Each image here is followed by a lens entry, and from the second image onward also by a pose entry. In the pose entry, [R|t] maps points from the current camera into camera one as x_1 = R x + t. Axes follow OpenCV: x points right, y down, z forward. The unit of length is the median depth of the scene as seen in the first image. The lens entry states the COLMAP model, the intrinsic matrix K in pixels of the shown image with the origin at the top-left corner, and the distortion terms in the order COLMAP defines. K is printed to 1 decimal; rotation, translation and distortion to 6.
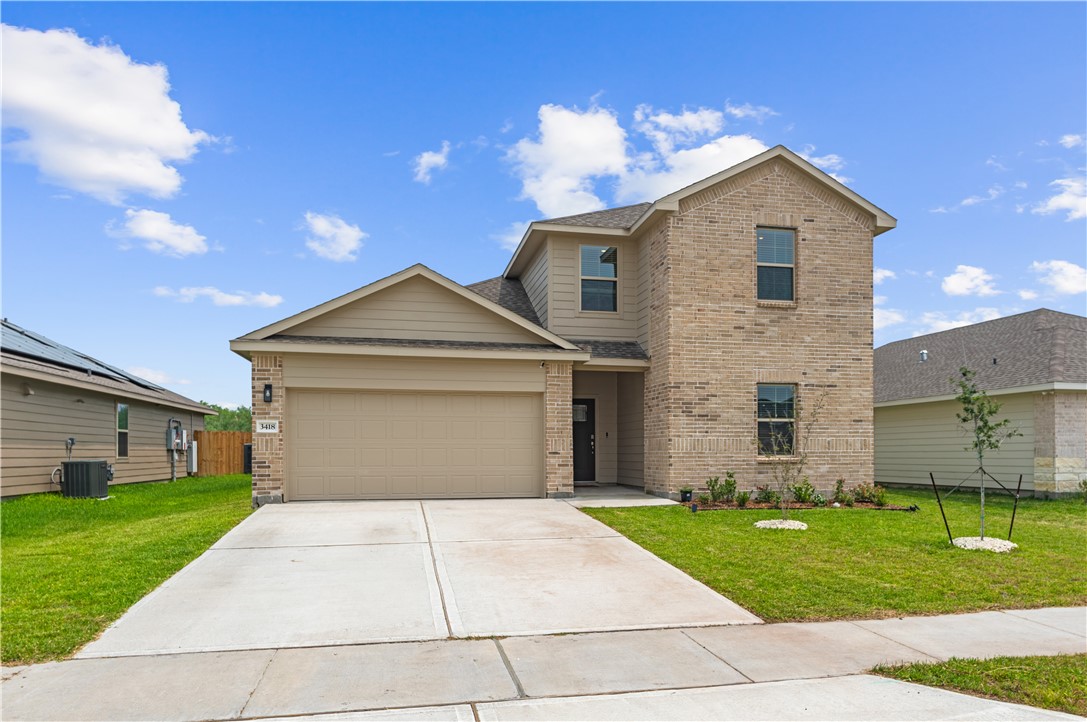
lens RADIAL K [[747.1, 0, 542.8], [0, 747.1, 361.2], [0, 0, 1]] dist [-0.003977, 0.007526]
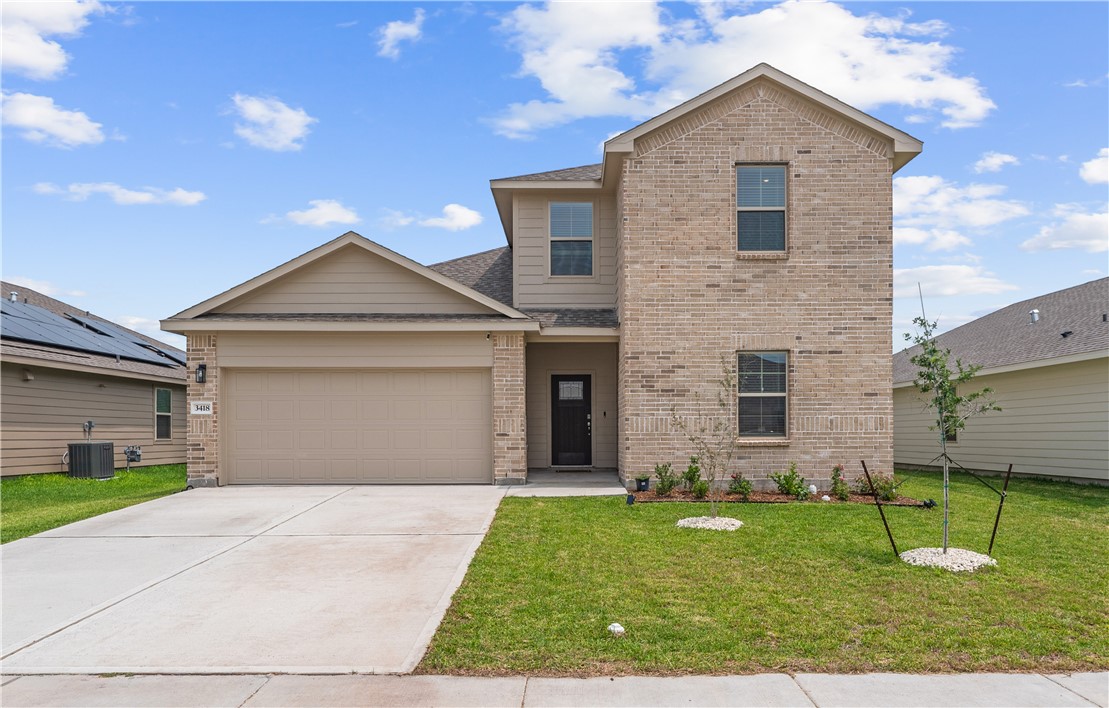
lens RADIAL K [[730.6, 0, 554.6], [0, 730.6, 355.7], [0, 0, 1]] dist [-0.000480, 0.001282]
pose [[0.977015, -0.024356, -0.211774, 0.265307], [0.027598, 0.999543, 0.012366, 0.019256], [0.211376, -0.017927, 0.977240, 0.159236]]
